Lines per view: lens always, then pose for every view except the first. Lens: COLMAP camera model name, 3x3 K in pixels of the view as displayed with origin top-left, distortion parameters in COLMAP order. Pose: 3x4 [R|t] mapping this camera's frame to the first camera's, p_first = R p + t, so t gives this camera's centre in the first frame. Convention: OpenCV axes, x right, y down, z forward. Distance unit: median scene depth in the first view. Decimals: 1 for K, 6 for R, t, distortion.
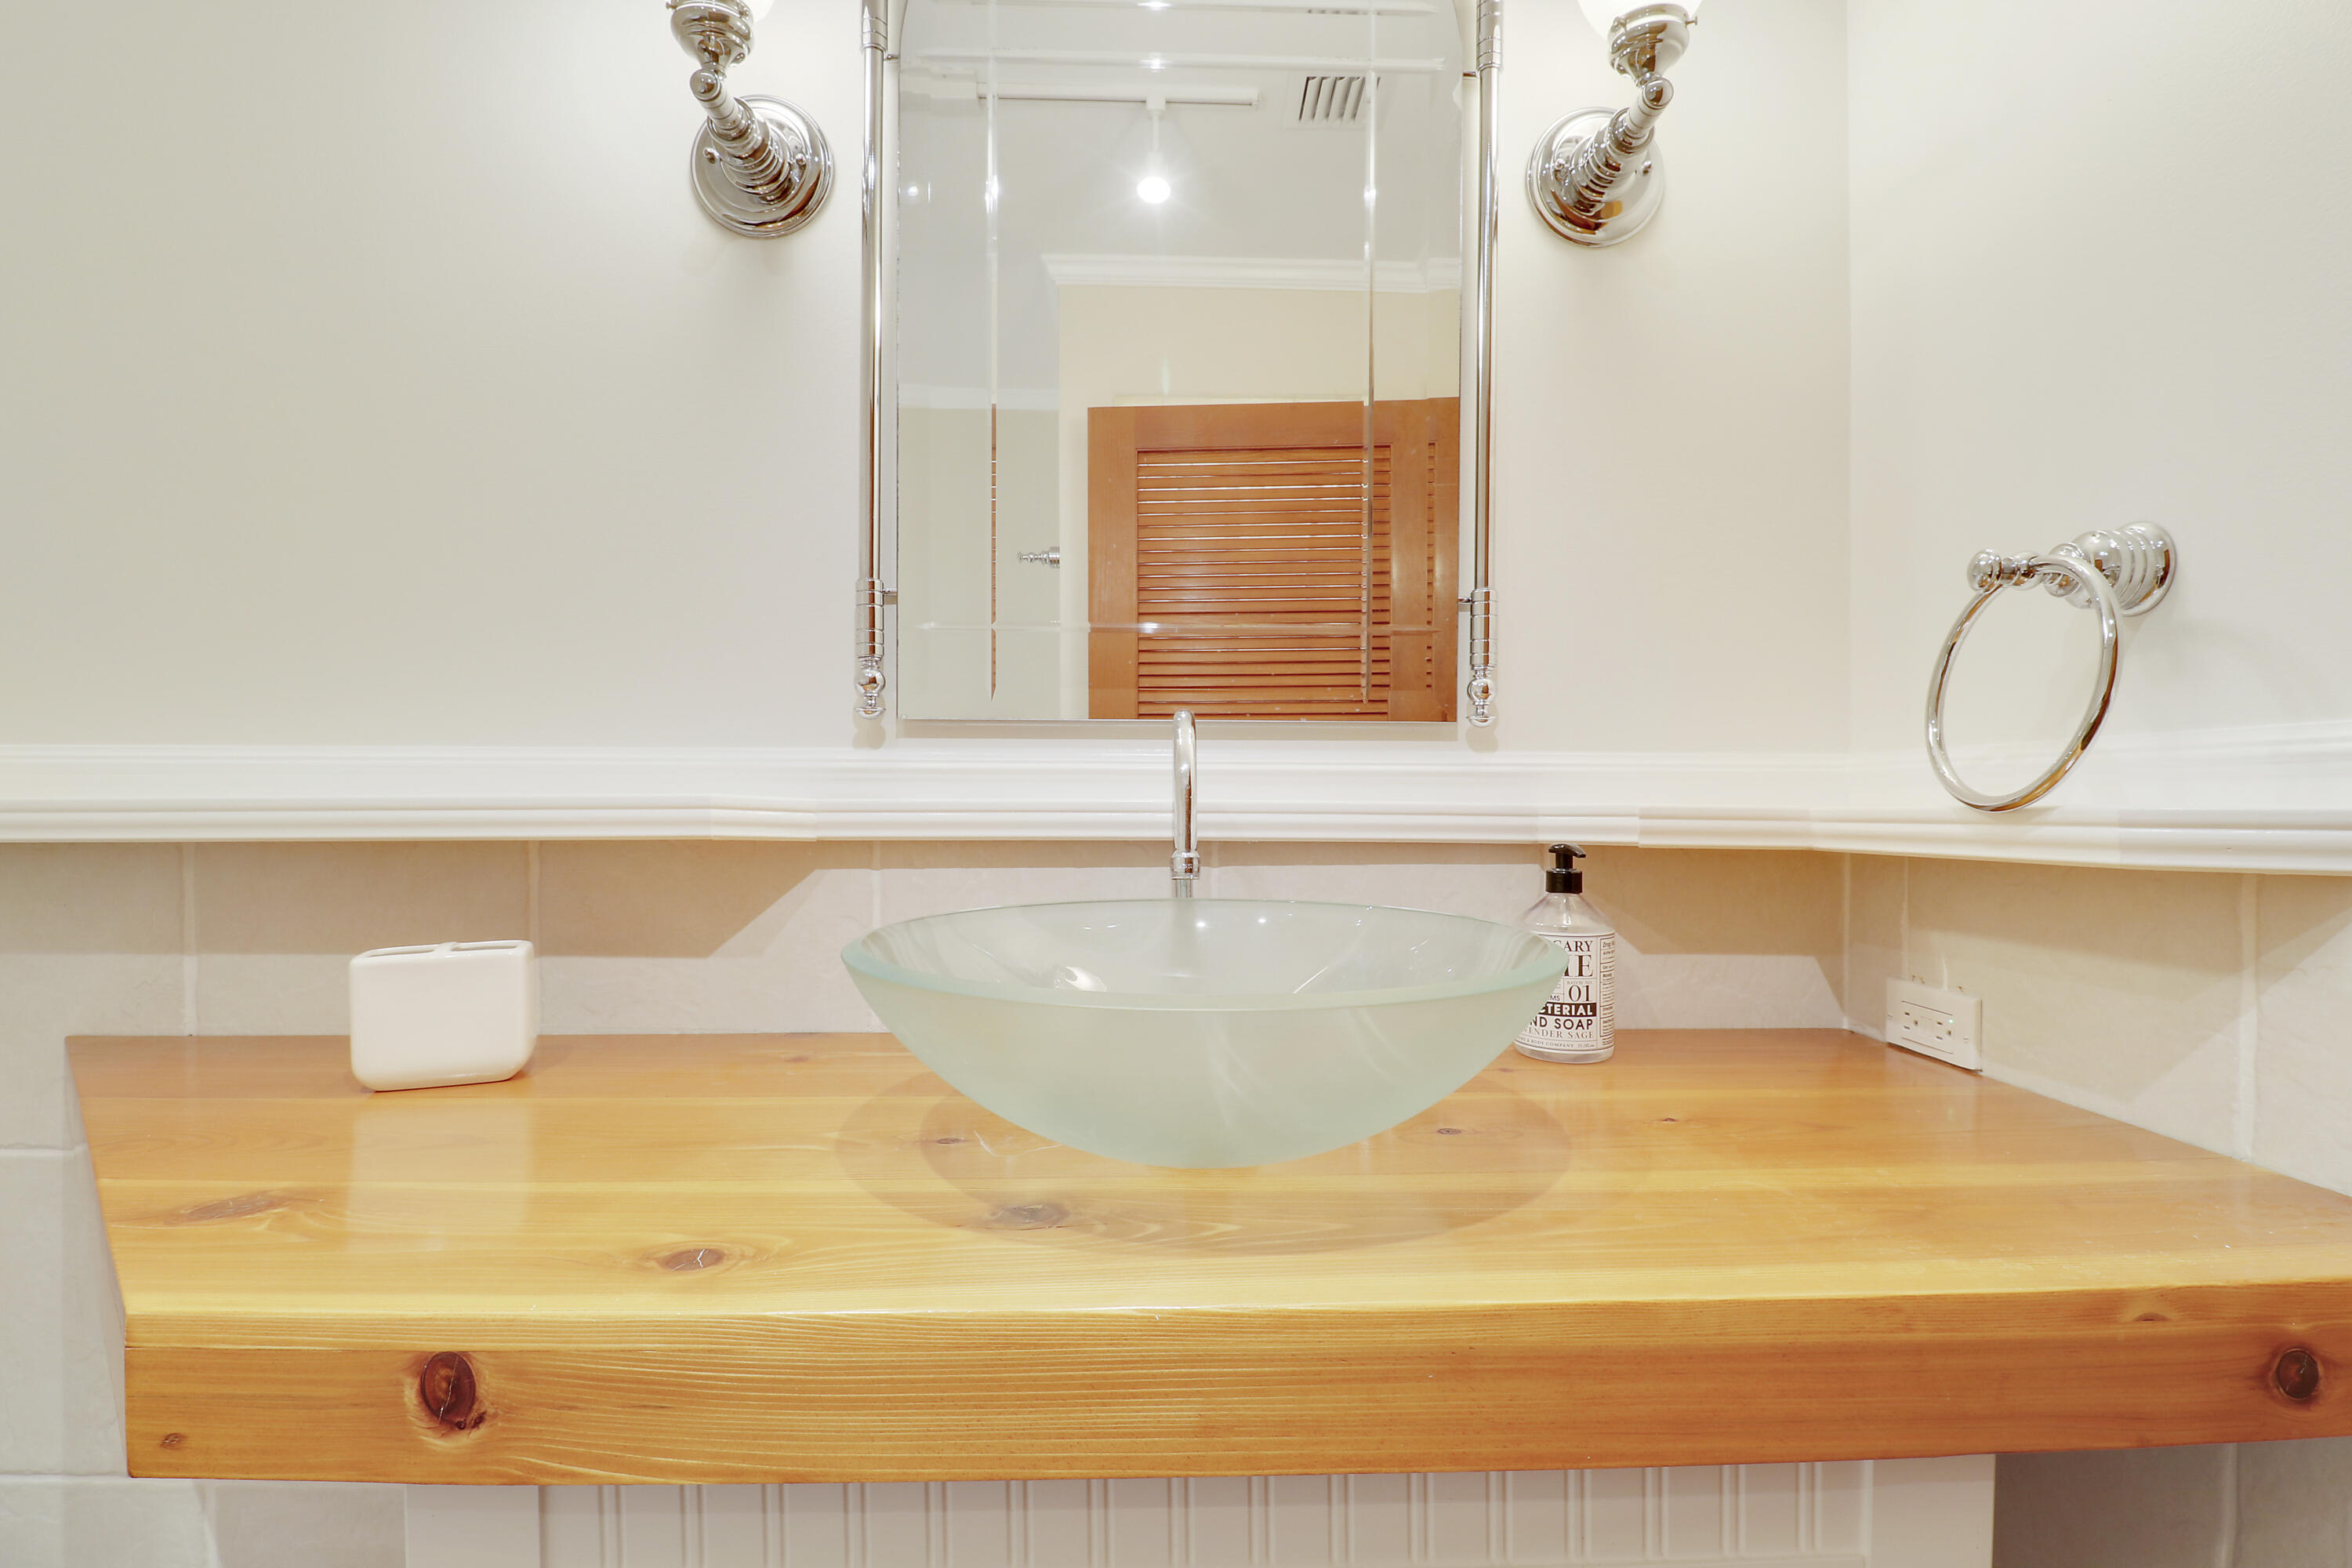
lens RADIAL K [[1118.3, 0, 1177.1], [0, 1118.3, 841.5], [0, 0, 1]] dist [-0.002724, -0.012129]
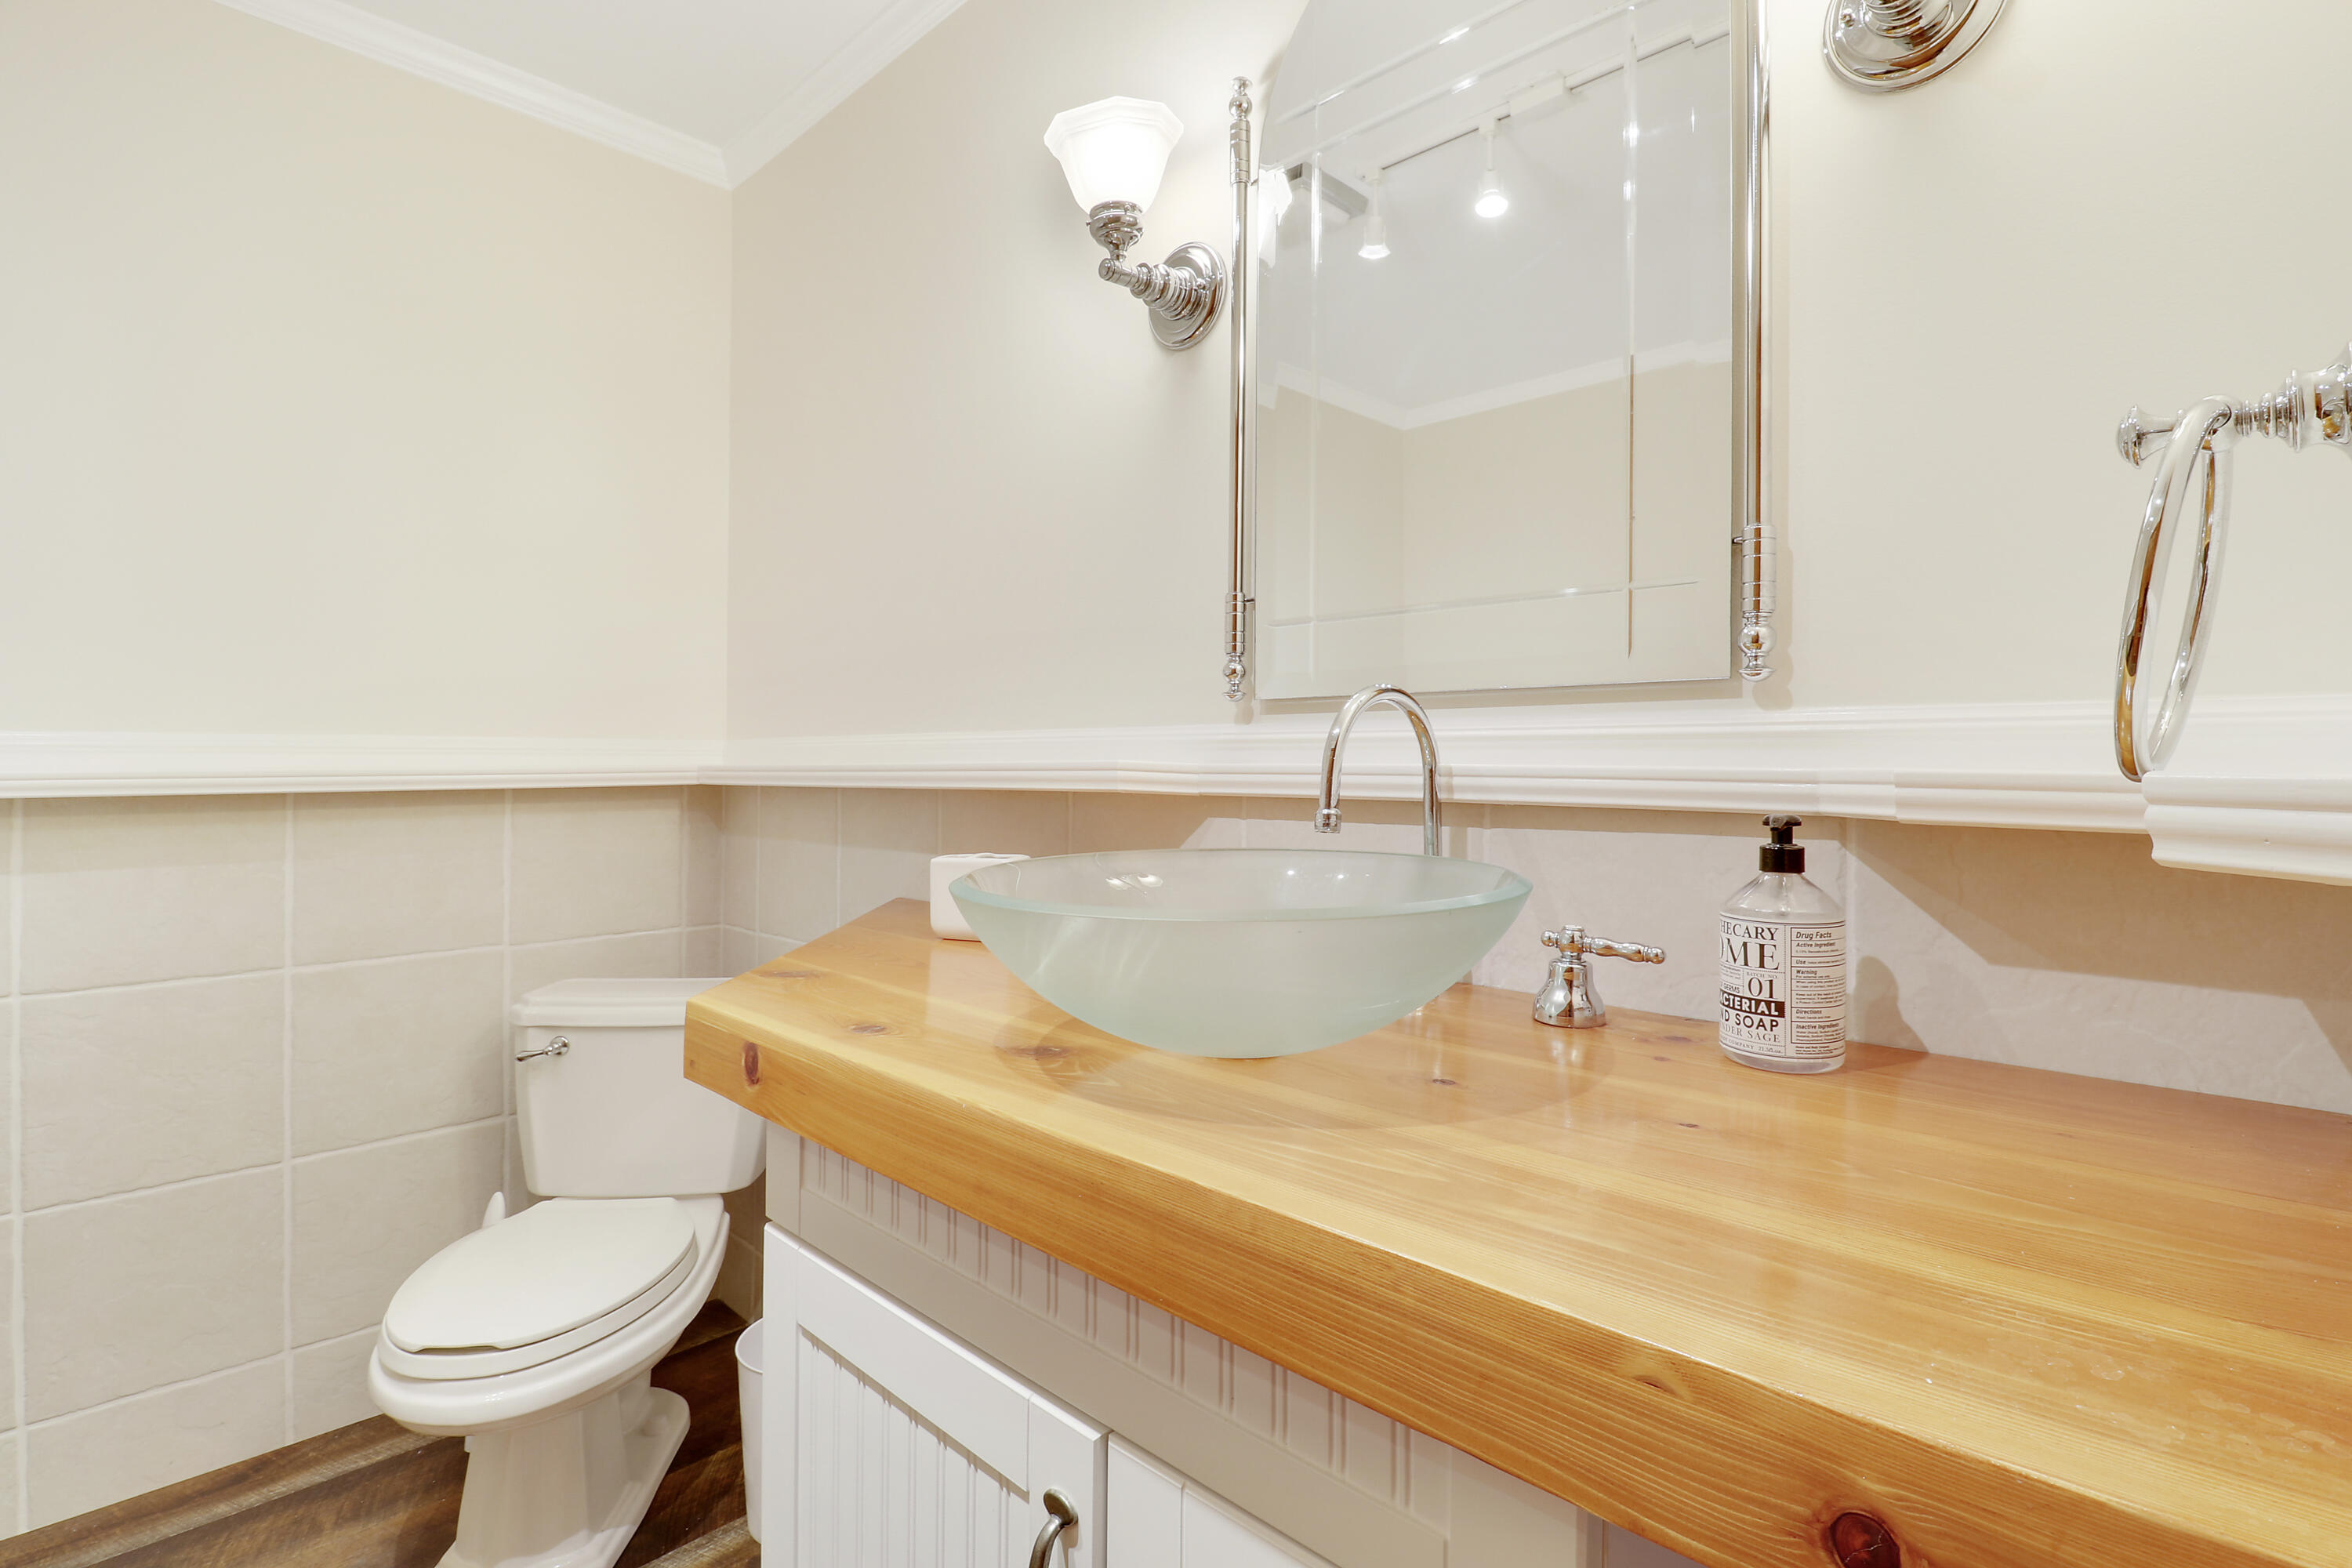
lens RADIAL K [[1117.7, 0, 1198.3], [0, 1117.7, 782.5], [0, 0, 1]] dist [-0.001439, -0.012747]
pose [[0.698886, 0.011090, -0.715147, 0.694323], [-0.026017, 0.999612, -0.009924, -0.002902], [0.714760, 0.025541, 0.698903, 0.085005]]
